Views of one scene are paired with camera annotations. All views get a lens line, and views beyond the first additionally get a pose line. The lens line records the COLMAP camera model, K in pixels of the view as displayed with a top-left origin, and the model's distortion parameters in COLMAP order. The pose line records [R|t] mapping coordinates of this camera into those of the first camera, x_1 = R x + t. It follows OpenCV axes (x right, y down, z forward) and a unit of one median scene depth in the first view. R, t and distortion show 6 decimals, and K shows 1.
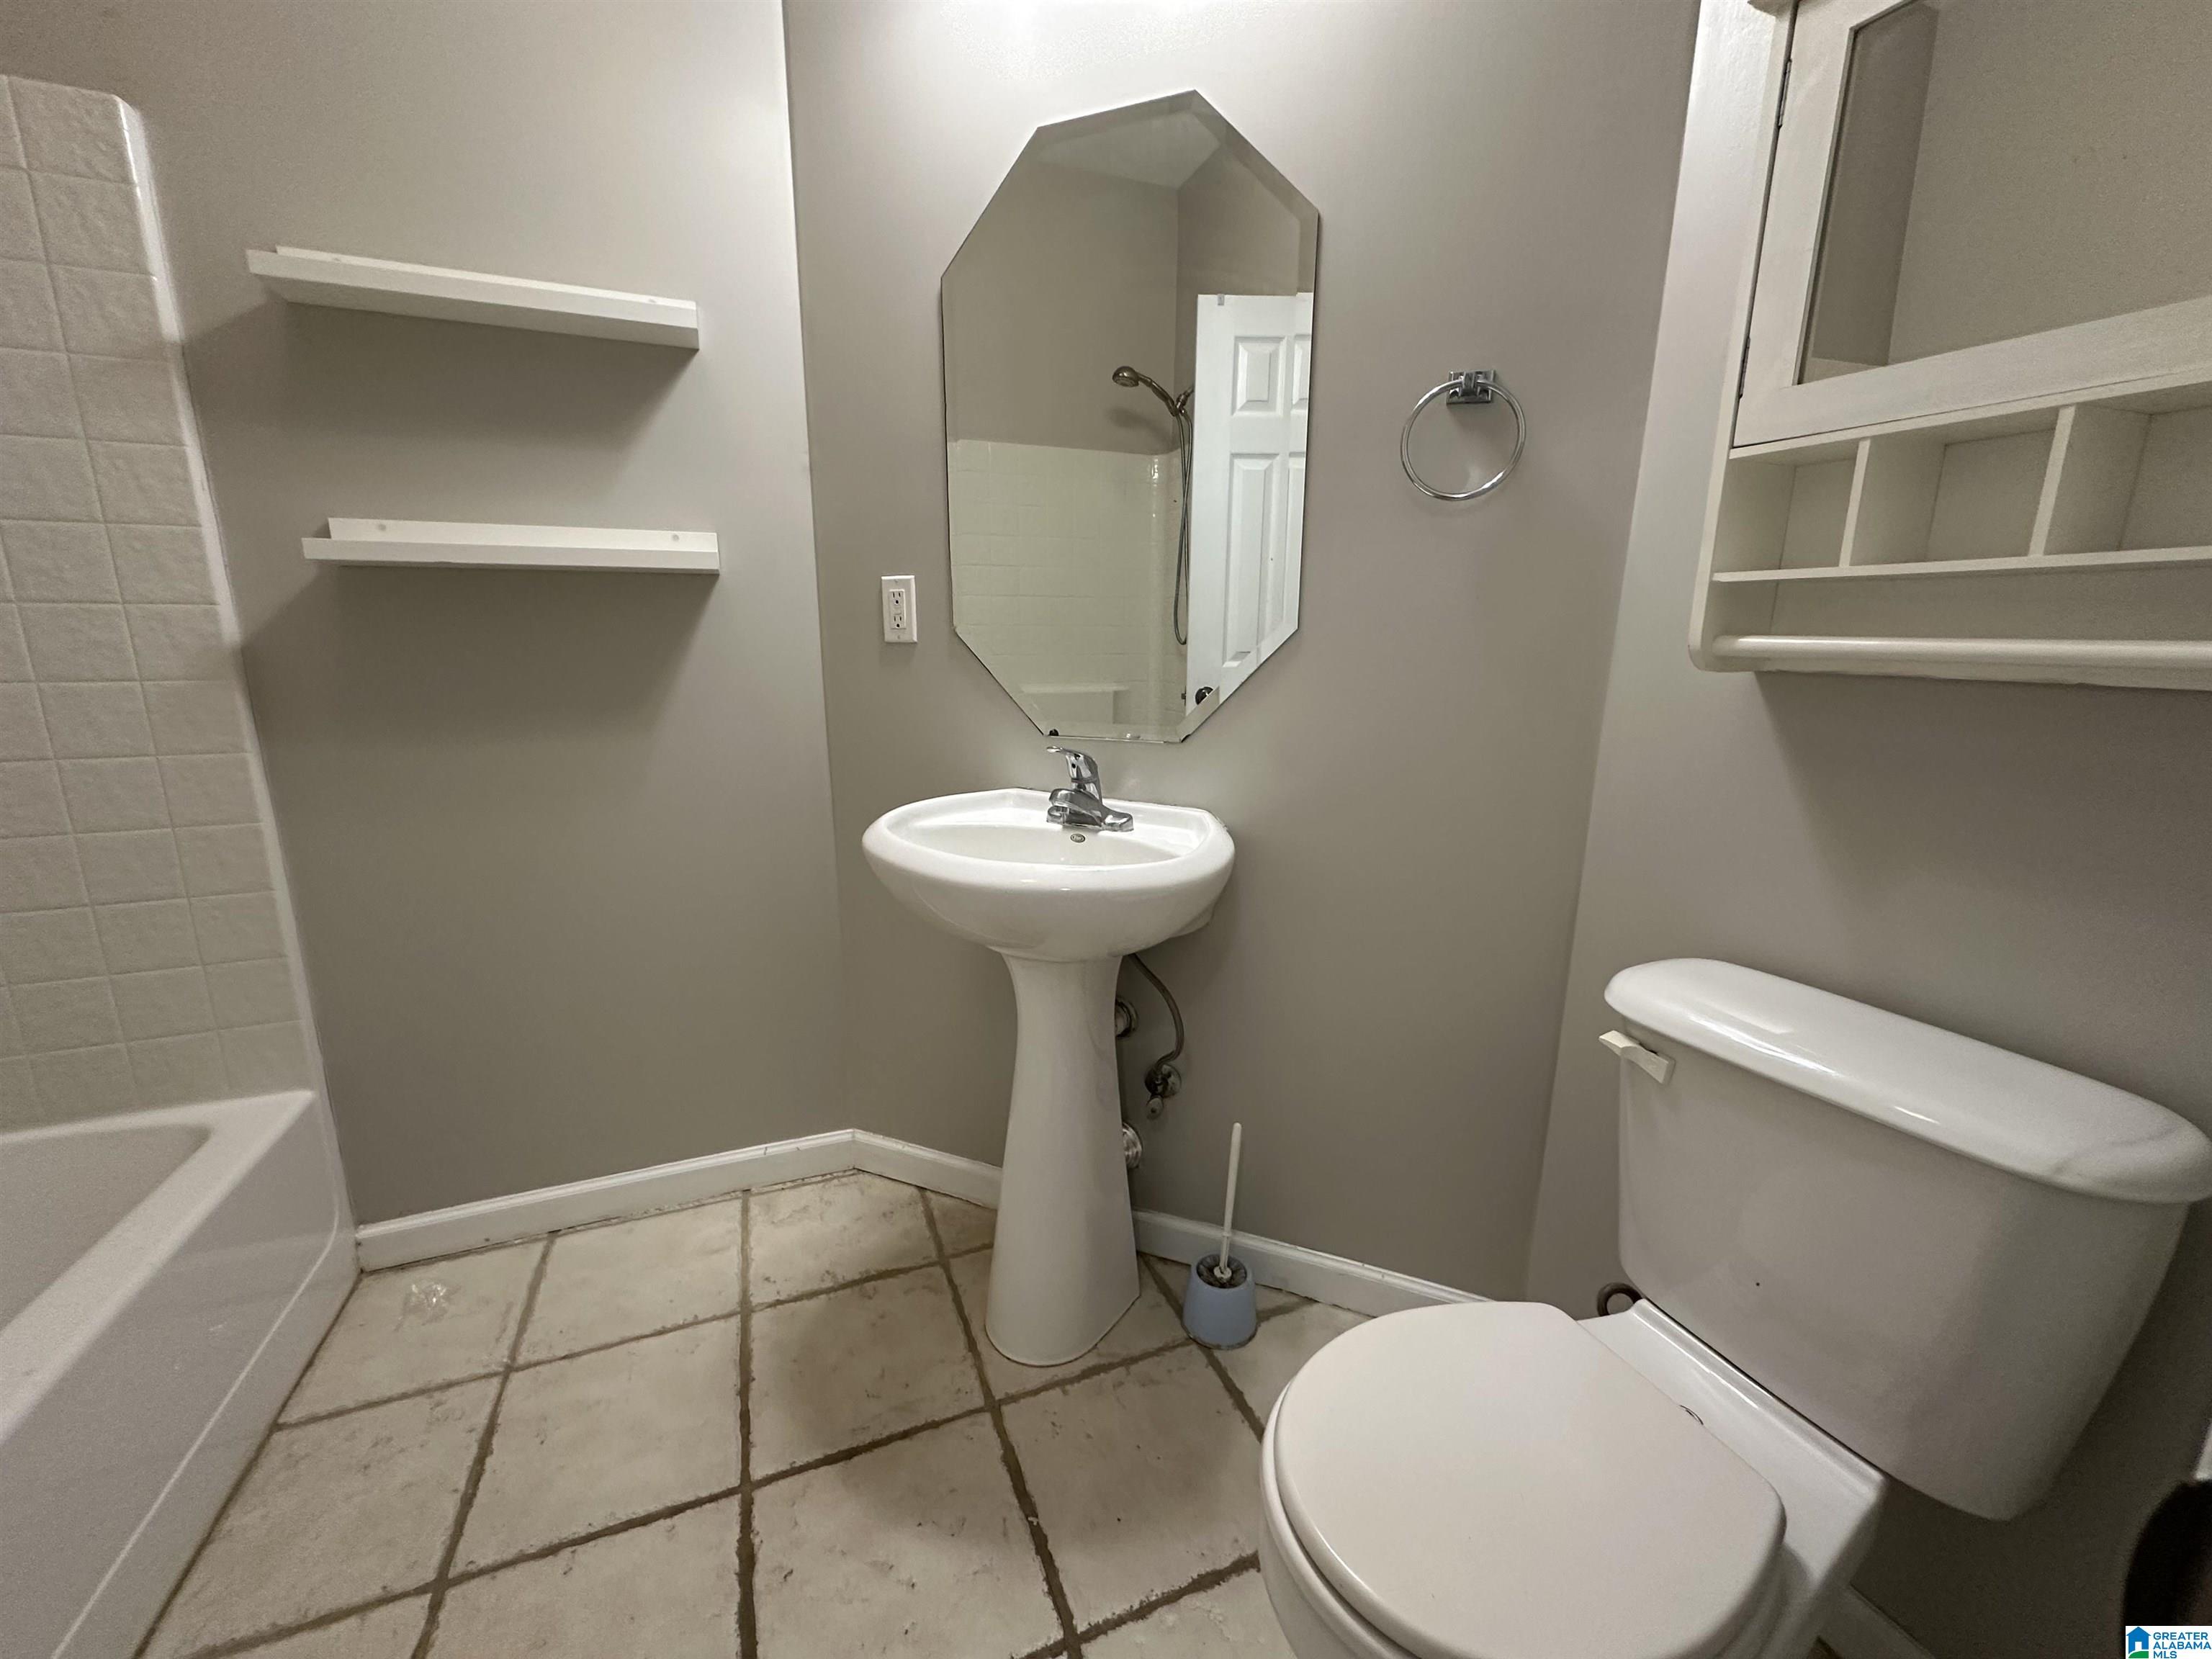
lens RADIAL K [[883.4, 0, 1104.4], [0, 883.4, 831.9], [0, 0, 1]] dist [-0.001699, 0.000026]
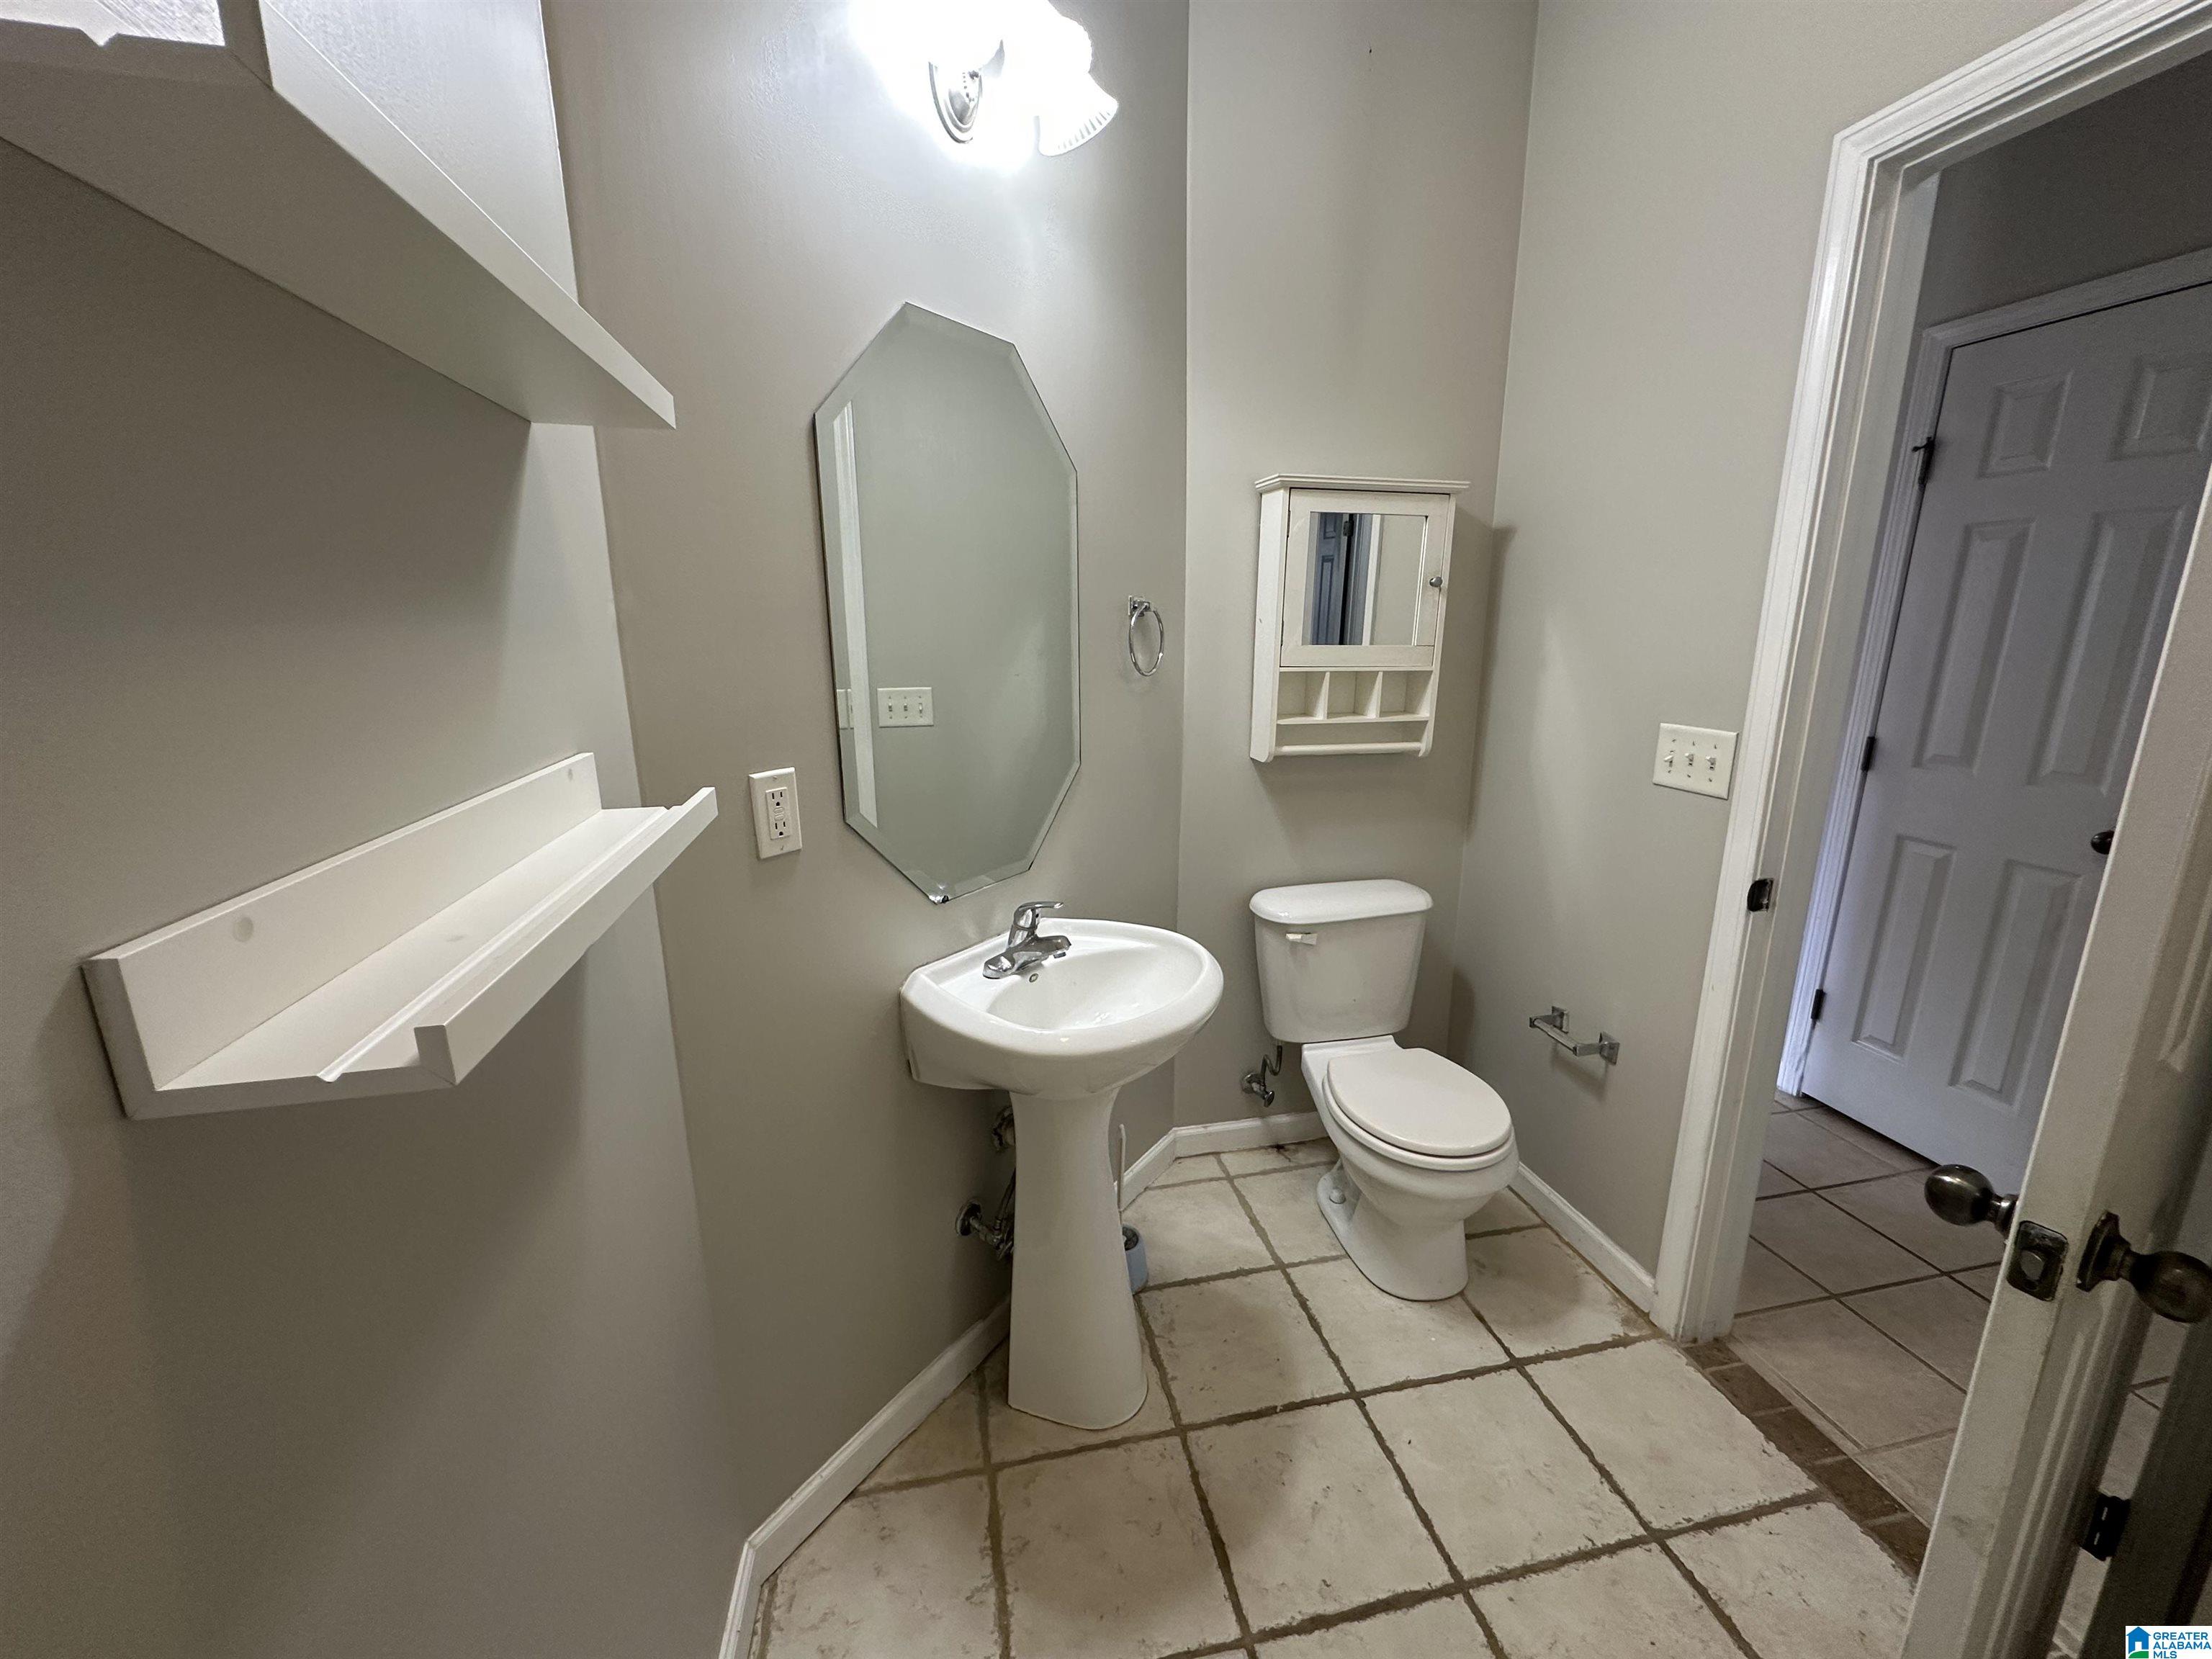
lens RADIAL K [[883.4, 0, 1104.4], [0, 883.4, 831.9], [0, 0, 1]] dist [-0.001699, 0.000026]
pose [[0.176584, -0.237197, 0.955278, -1.182929], [0.220152, 0.955459, 0.196547, -0.420992], [-0.959349, 0.175599, 0.220939, 0.737323]]
